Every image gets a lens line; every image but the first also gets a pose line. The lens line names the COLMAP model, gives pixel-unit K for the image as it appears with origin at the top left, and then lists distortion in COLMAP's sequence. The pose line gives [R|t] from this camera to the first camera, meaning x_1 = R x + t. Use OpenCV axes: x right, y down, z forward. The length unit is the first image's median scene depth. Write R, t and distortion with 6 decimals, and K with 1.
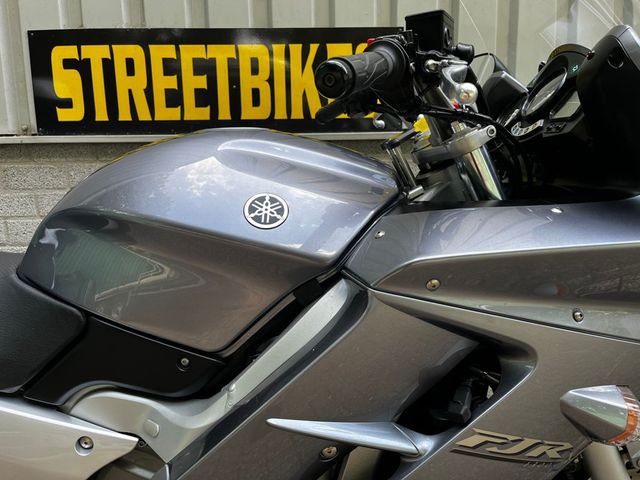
lens RADIAL K [[490.1, 0, 320.0], [0, 490.1, 240.0], [0, 0, 1]] dist [0.071323, -0.117489]
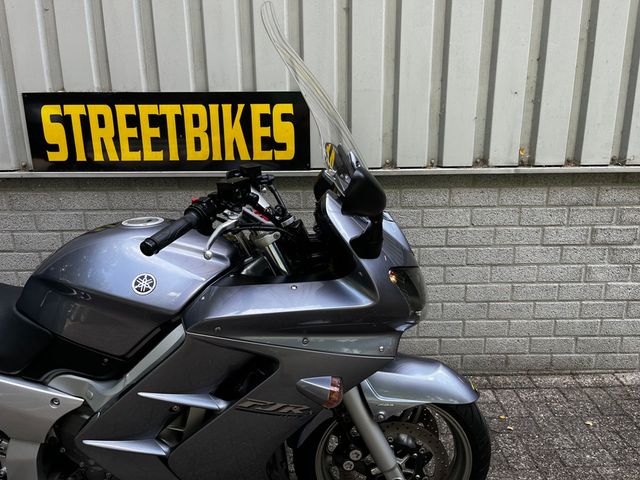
lens RADIAL K [[491.6, 0, 320.0], [0, 491.6, 237.3], [0, 0, 1]] dist [0.068353, -0.105304]
pose [[0.999722, 0.011899, -0.020378, 0.230233], [-0.010273, 0.996893, 0.078098, -0.150856], [0.021244, -0.077867, 0.996737, -0.330740]]
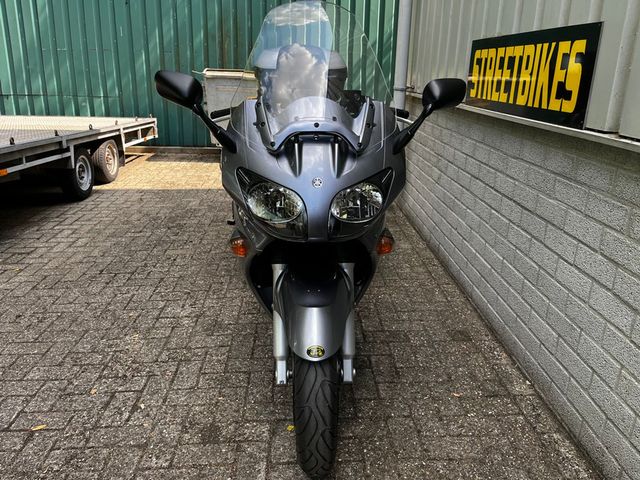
lens RADIAL K [[491.6, 0, 320.0], [0, 491.6, 237.3], [0, 0, 1]] dist [0.068353, -0.105304]
pose [[0.008547, 0.335852, -0.941876, 1.209492], [-0.197101, 0.923997, 0.327689, -0.254247], [0.980346, 0.182844, 0.074094, 0.477338]]
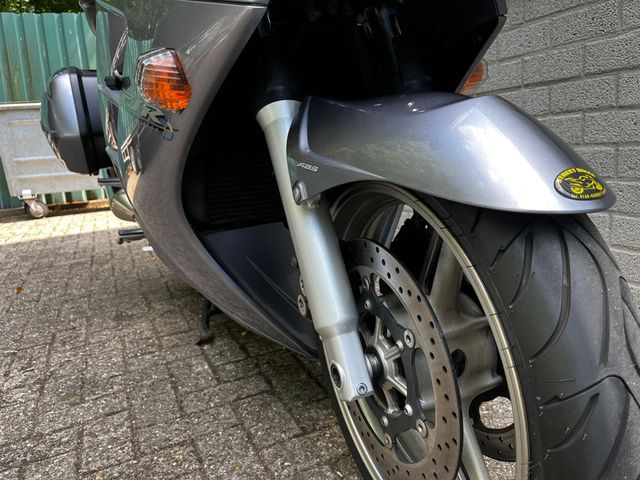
lens RADIAL K [[492.4, 0, 325.8], [0, 492.4, 241.5], [0, 0, 1]] dist [0.080190, -0.113812]
pose [[0.378449, 0.167360, -0.910366, 0.679394], [-0.097479, 0.985255, 0.140604, 0.197440], [0.920475, 0.035531, 0.389183, 0.356869]]
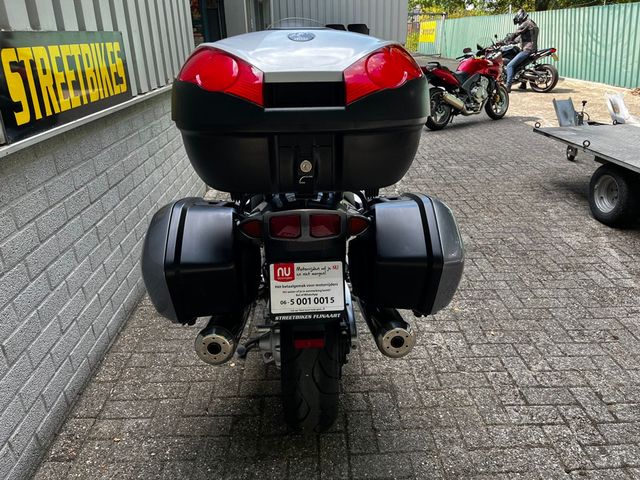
lens RADIAL K [[490.4, 0, 325.3], [0, 490.4, 239.4], [0, 0, 1]] dist [0.045000, -0.067878]
pose [[-0.006433, -0.371120, 0.928562, -1.550799], [0.197026, 0.909909, 0.365030, -0.276849], [-0.980377, 0.185300, 0.067267, 0.383808]]
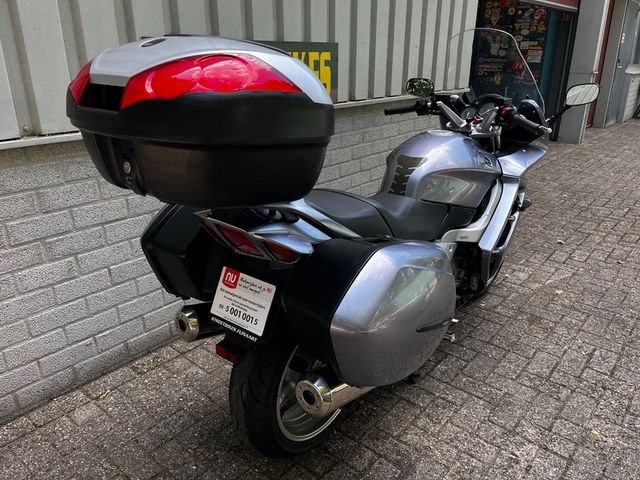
lens RADIAL K [[485.1, 0, 327.0], [0, 485.1, 244.4], [0, 0, 1]] dist [0.070715, -0.105027]
pose [[0.665710, -0.256438, 0.700764, -1.245795], [0.118432, 0.963502, 0.240077, -0.167981], [-0.736752, -0.076829, 0.671784, -0.175720]]
